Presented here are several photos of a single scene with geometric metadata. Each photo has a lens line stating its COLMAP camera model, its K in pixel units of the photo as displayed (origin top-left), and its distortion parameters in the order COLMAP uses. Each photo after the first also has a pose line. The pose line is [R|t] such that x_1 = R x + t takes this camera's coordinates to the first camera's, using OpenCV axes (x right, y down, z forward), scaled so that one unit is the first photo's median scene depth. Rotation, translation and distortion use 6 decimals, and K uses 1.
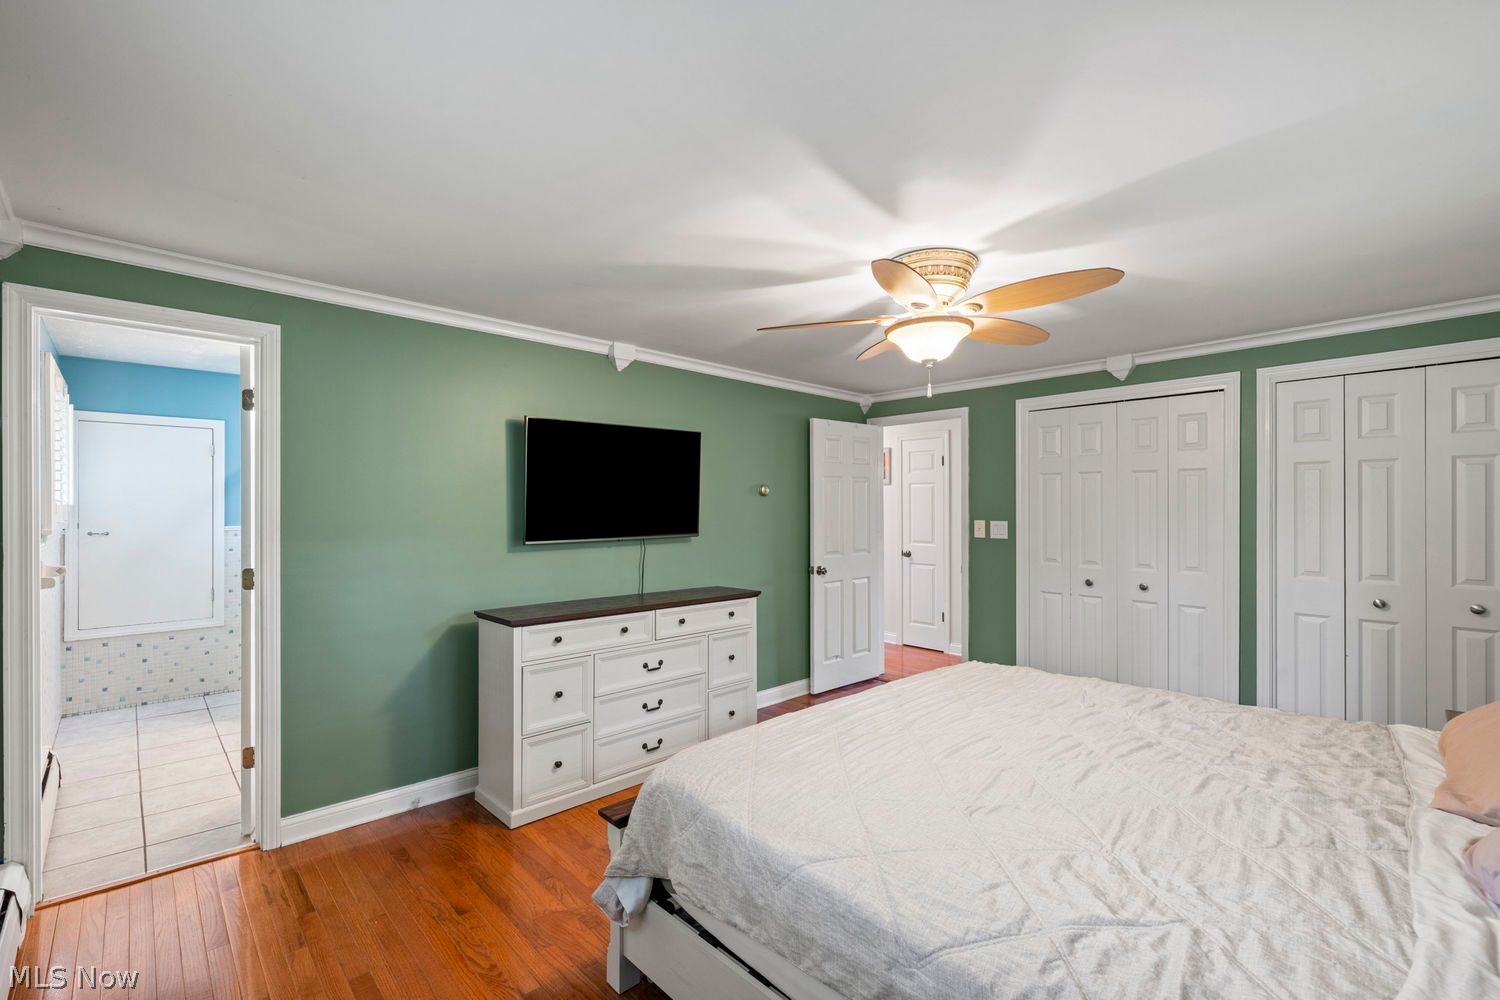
lens RADIAL K [[650.5, 0, 748.2], [0, 650.5, 506.2], [0, 0, 1]] dist [0.002895, 0.000837]
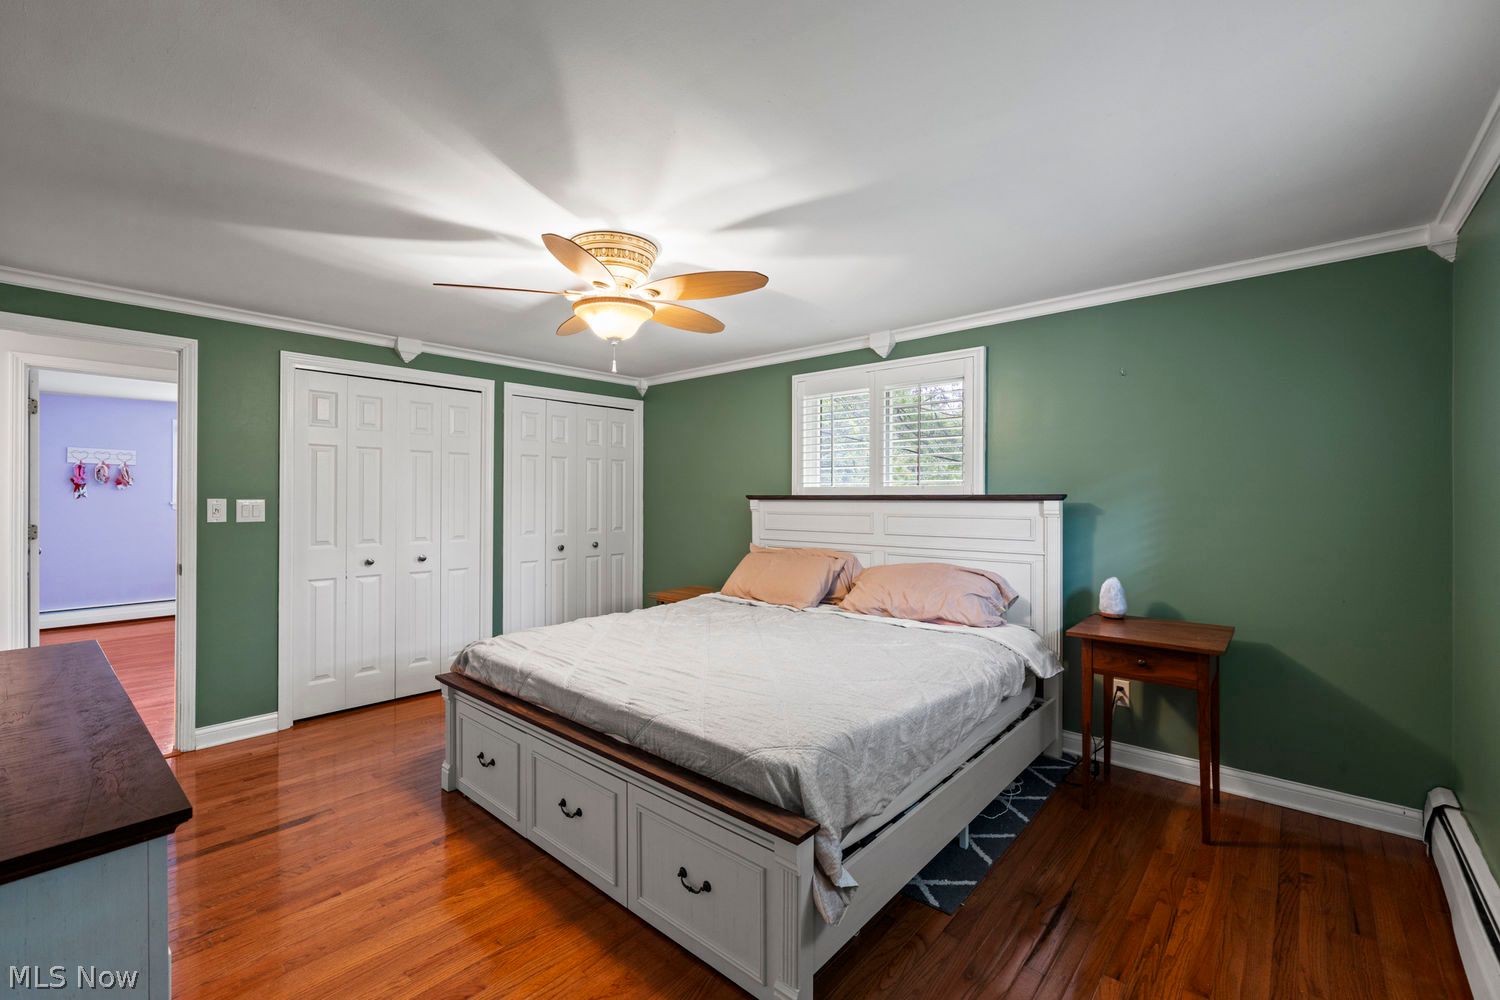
lens RADIAL K [[630.6, 0, 750.0], [0, 630.6, 500.0], [0, 0, 1]] dist [0.000547, 0.000017]
pose [[-0.102979, -0.002459, 0.994680, -0.553211], [-0.004517, 0.999988, 0.002005, 0.025552], [-0.994673, -0.004286, -0.102989, 0.634402]]
